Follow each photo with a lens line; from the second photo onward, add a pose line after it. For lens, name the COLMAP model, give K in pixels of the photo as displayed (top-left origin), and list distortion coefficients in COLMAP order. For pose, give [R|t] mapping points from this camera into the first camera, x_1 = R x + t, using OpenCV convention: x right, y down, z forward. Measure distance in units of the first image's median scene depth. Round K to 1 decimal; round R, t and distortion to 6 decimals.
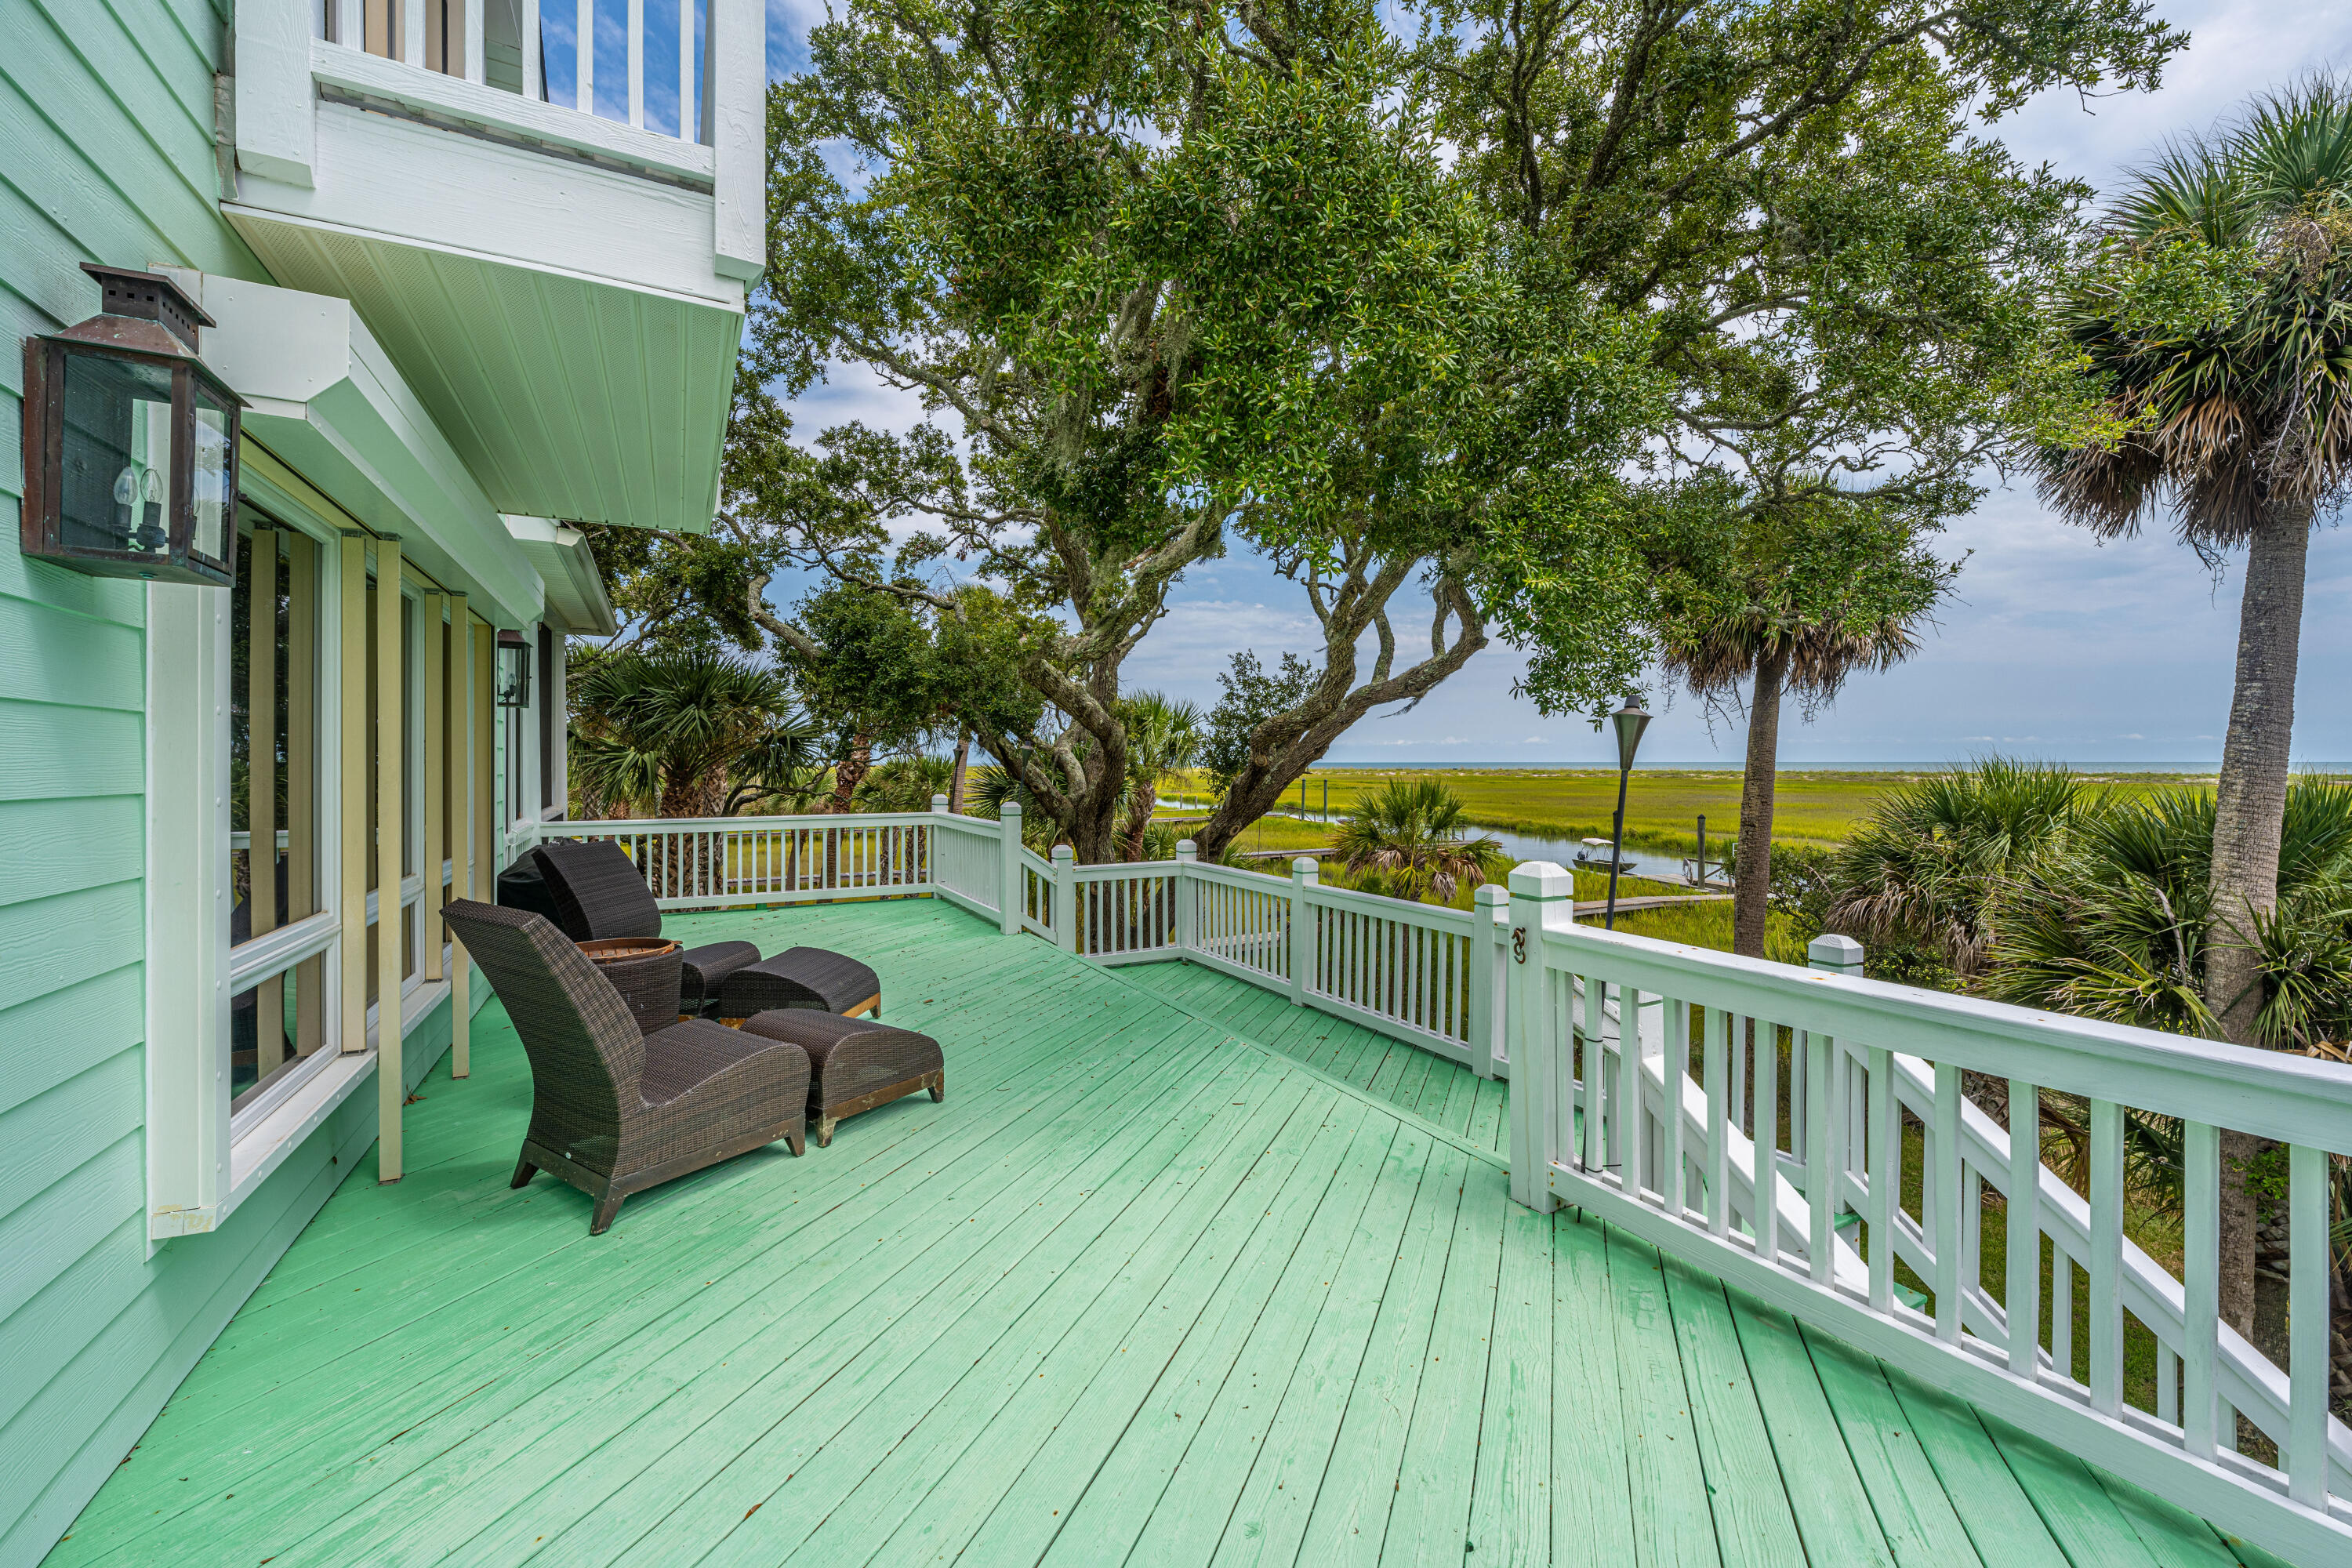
lens RADIAL K [[946.7, 0, 1204.3], [0, 946.7, 780.0], [0, 0, 1]] dist [0.000055, 0.000154]
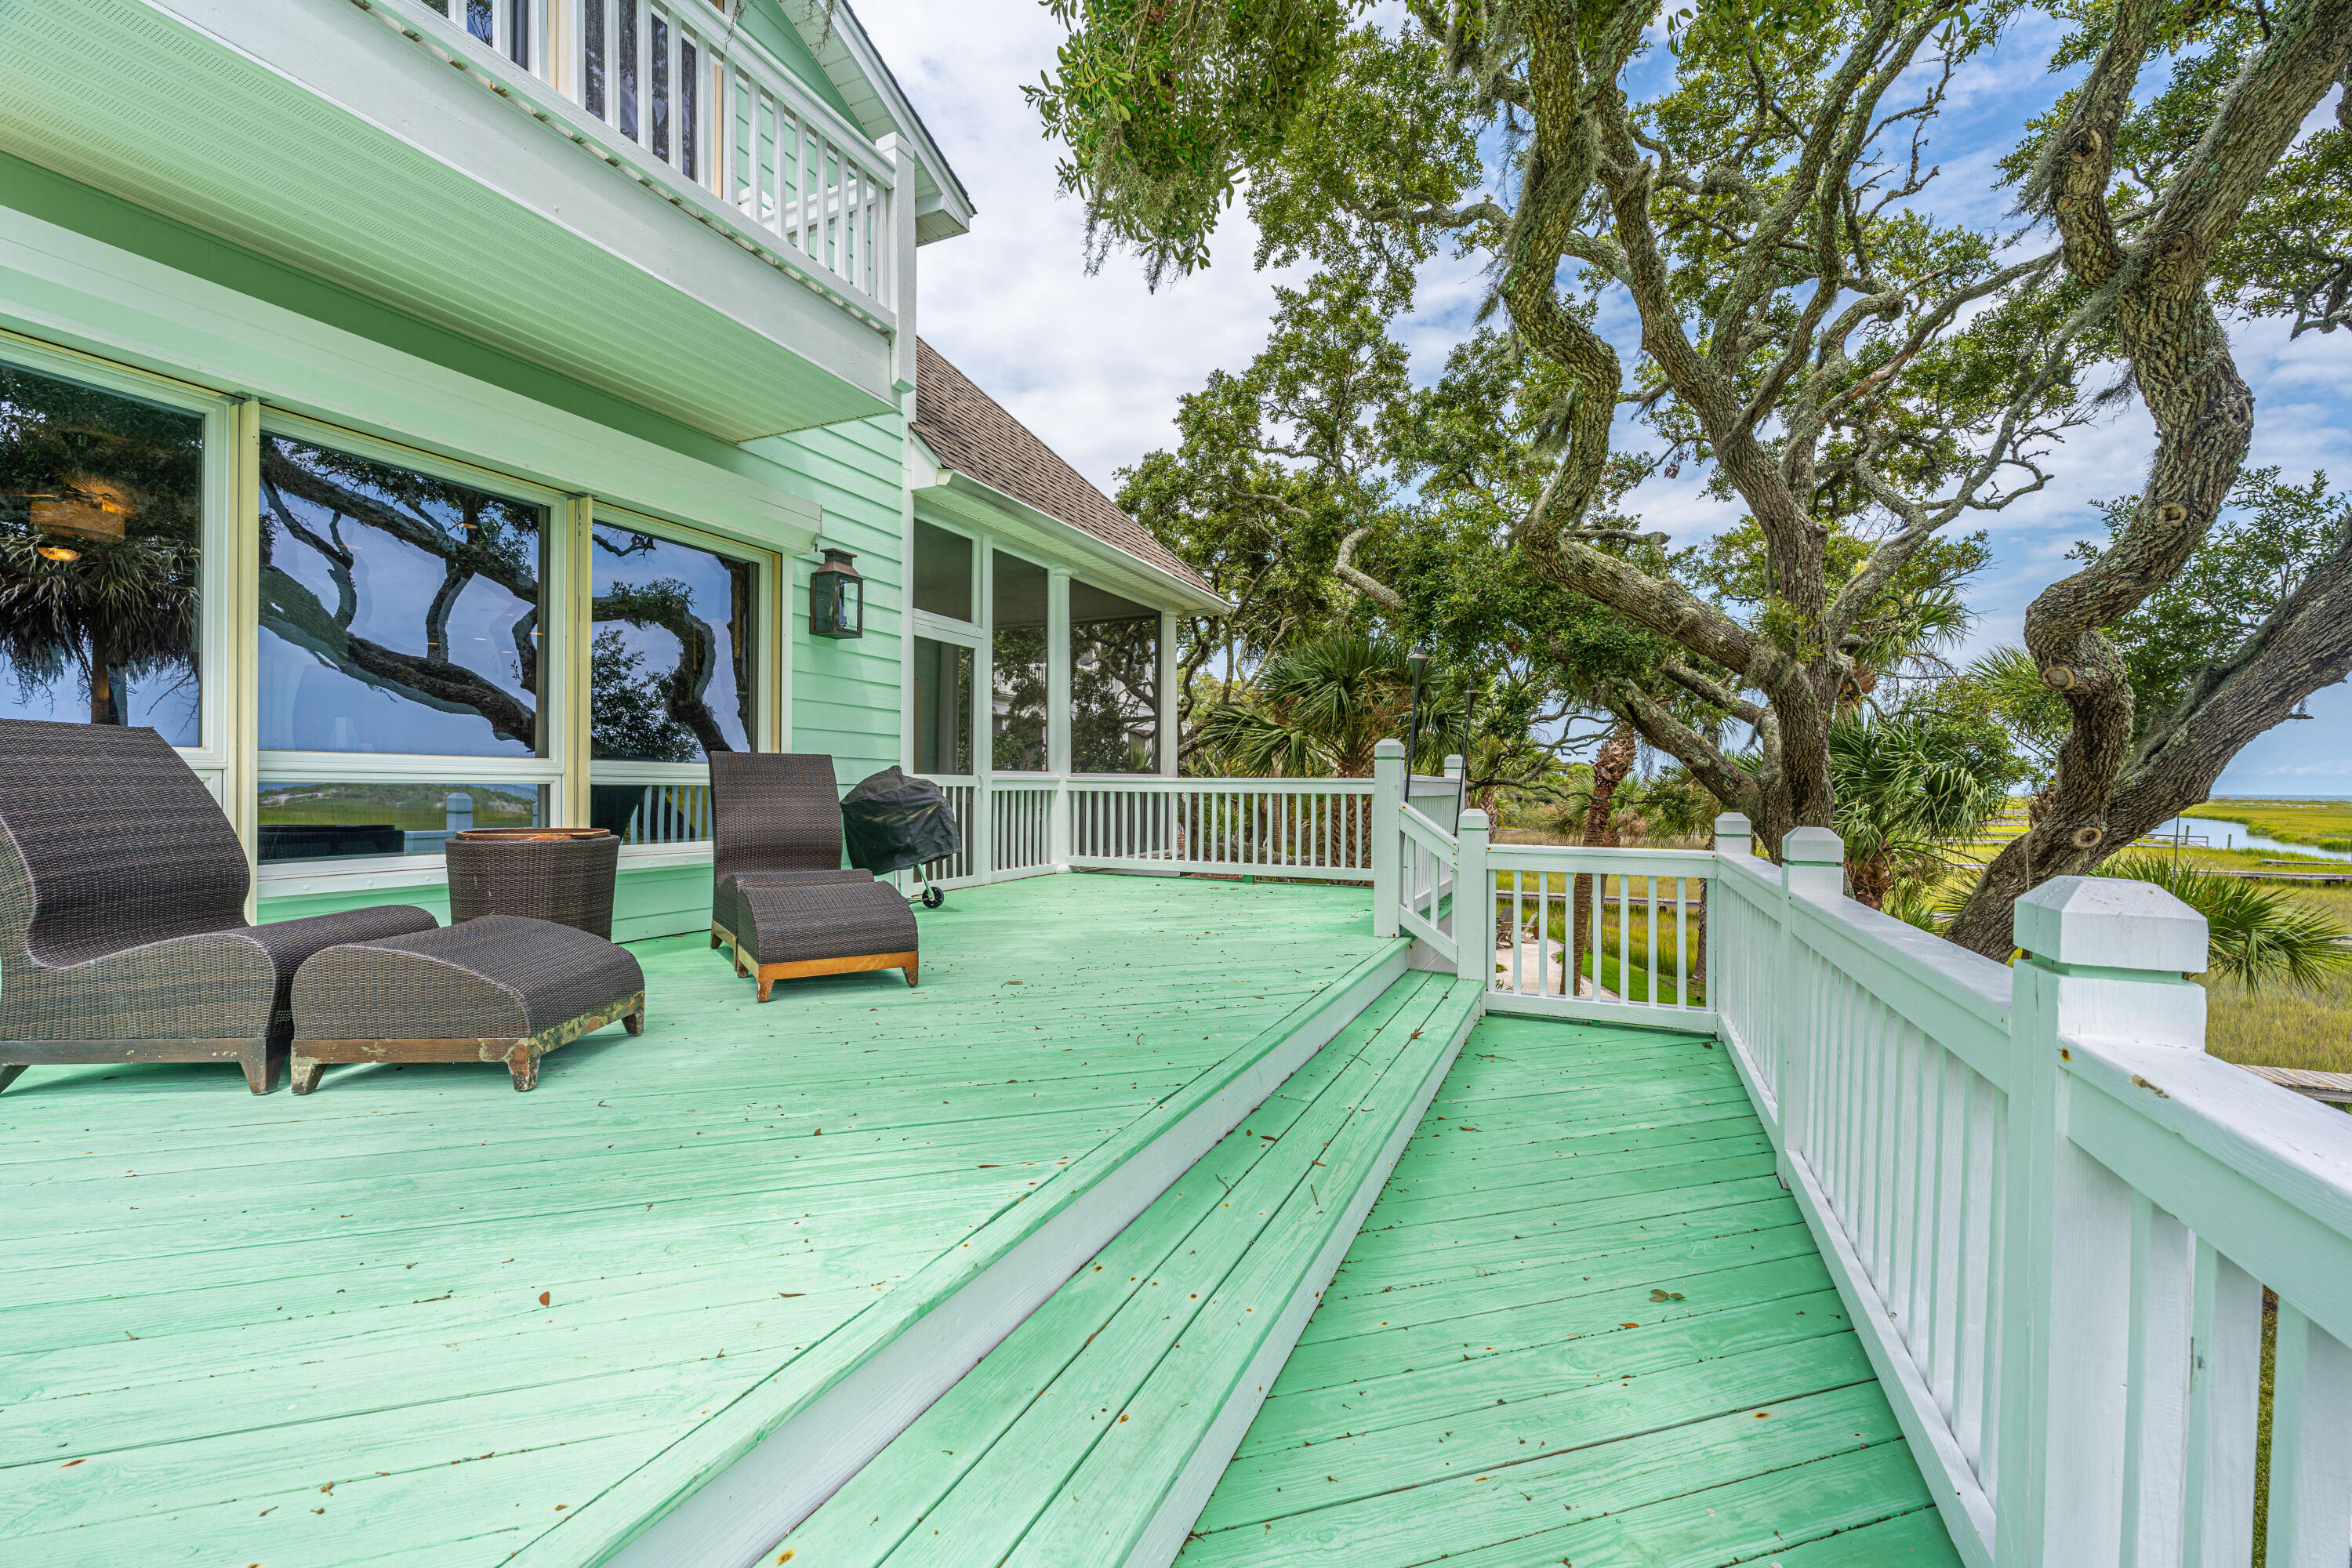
lens RADIAL K [[946.7, 0, 1204.3], [0, 946.7, 780.0], [0, 0, 1]] dist [0.000055, 0.000154]
pose [[0.601050, 0.008724, -0.799164, 0.164548], [-0.024068, 0.999684, -0.007188, 0.039100], [0.798849, 0.023555, 0.601070, 0.313259]]
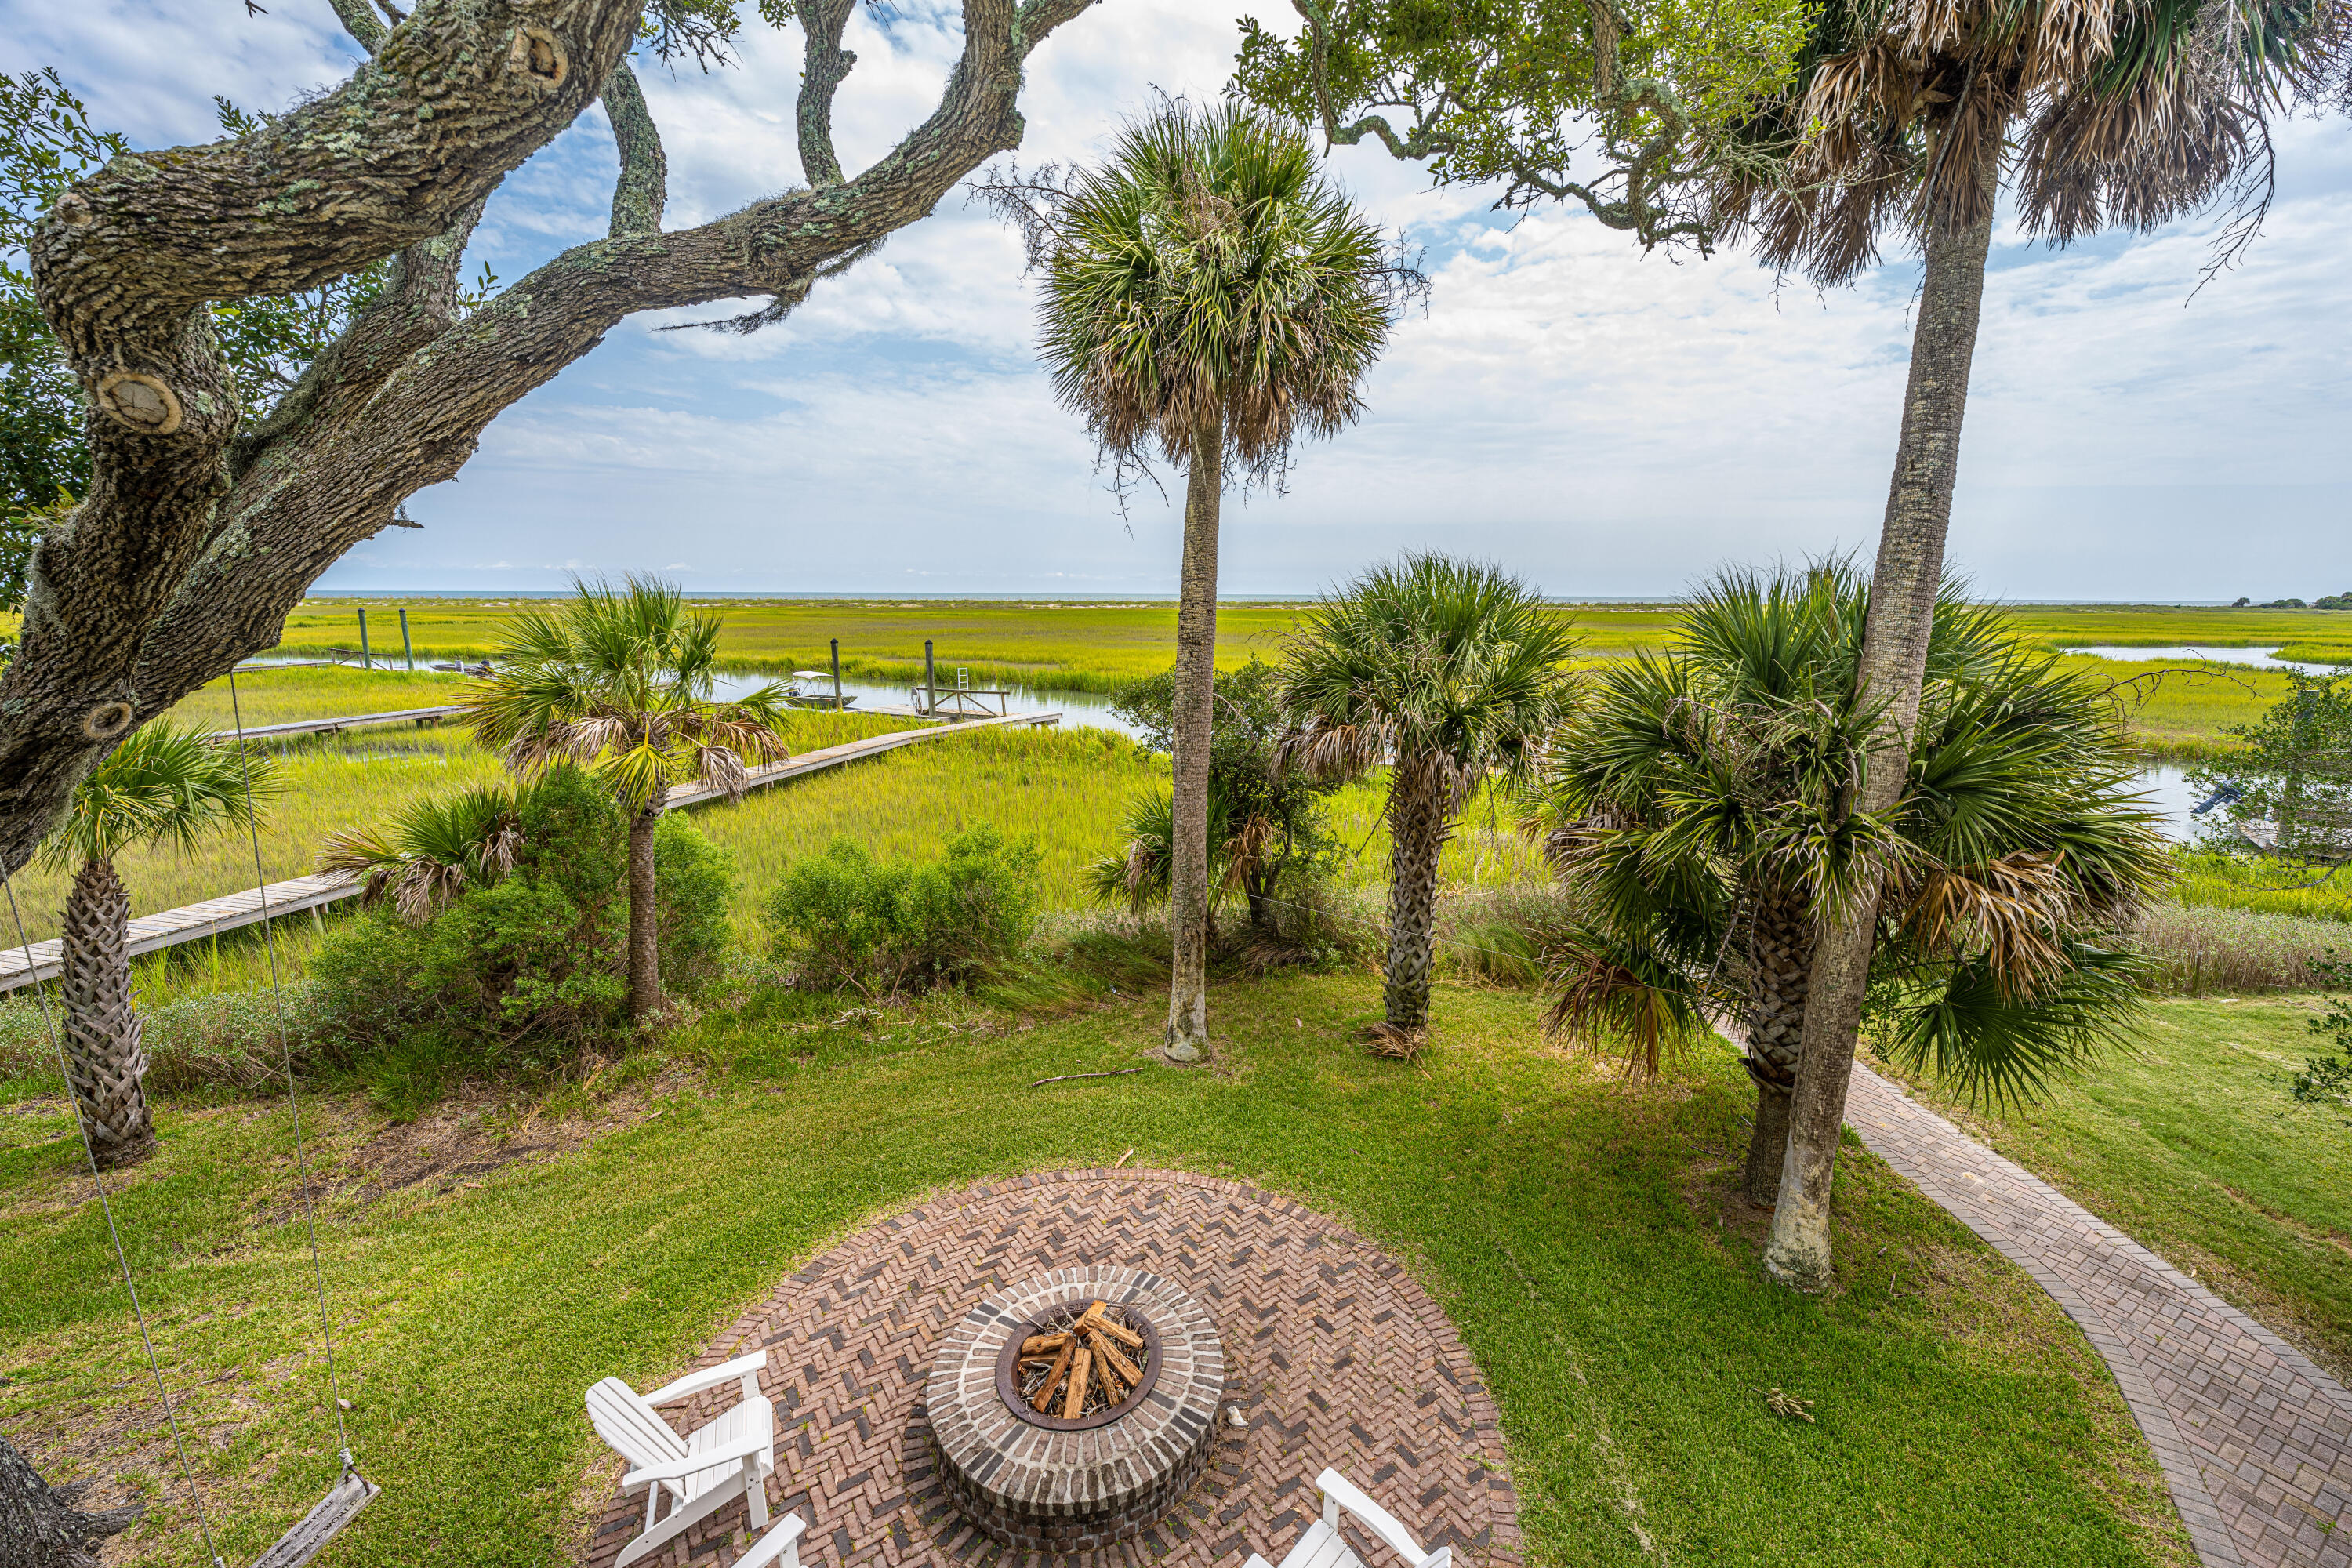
lens RADIAL K [[946.7, 0, 1204.3], [0, 946.7, 780.0], [0, 0, 1]] dist [0.000055, 0.000154]
pose [[0.678148, -0.139412, 0.721582, 0.050159], [0.009640, 0.983446, 0.180945, 0.022983], [-0.734862, -0.115752, 0.668266, 0.585472]]
